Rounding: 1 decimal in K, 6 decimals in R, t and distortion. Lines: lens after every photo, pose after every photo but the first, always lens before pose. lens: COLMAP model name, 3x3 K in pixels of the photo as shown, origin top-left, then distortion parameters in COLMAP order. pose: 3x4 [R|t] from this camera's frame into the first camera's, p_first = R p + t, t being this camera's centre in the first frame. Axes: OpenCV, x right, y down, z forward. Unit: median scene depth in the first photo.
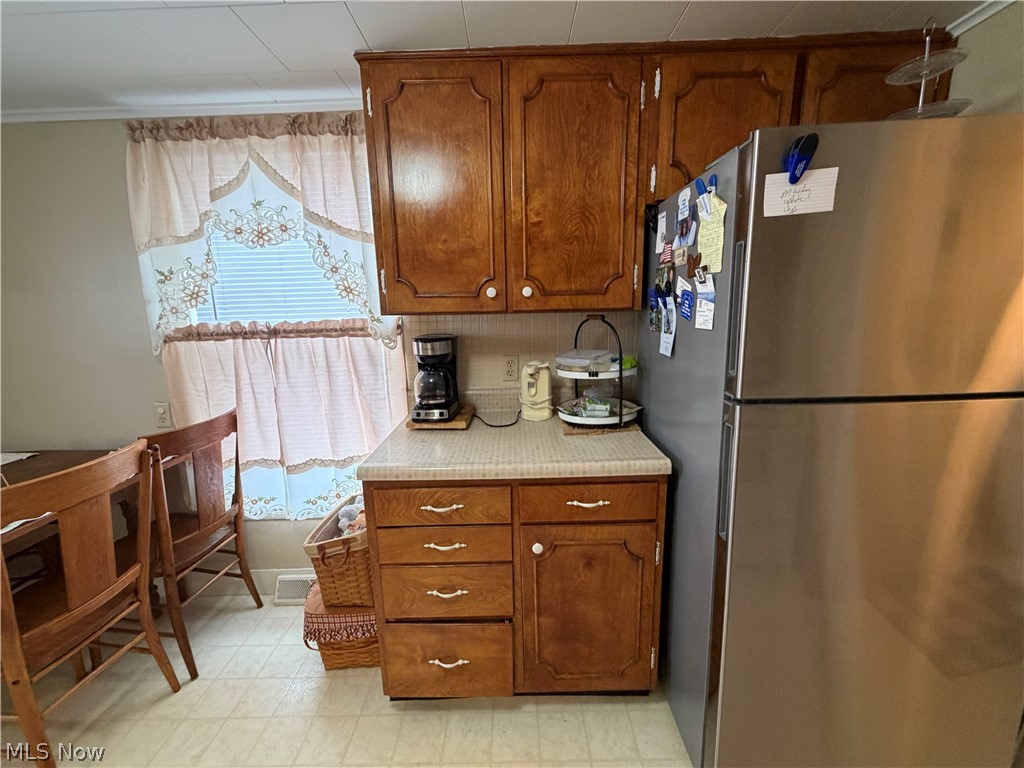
lens RADIAL K [[410.7, 0, 513.4], [0, 410.7, 383.3], [0, 0, 1]] dist [-0.001468, -0.000211]
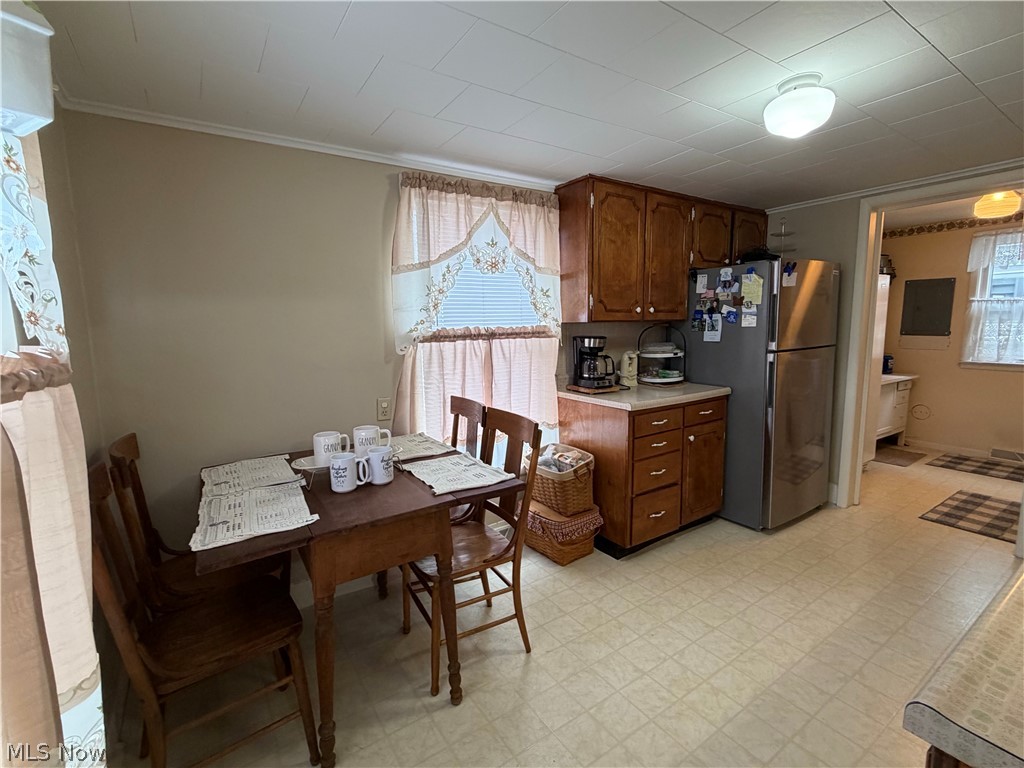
lens RADIAL K [[470.6, 0, 511.3], [0, 470.6, 382.6], [0, 0, 1]] dist [-0.001795, 0.000431]
pose [[0.822743, -0.062328, 0.564985, -1.776753], [0.103246, 0.993822, -0.040713, 0.127998], [-0.558958, 0.091829, 0.824096, -0.376972]]
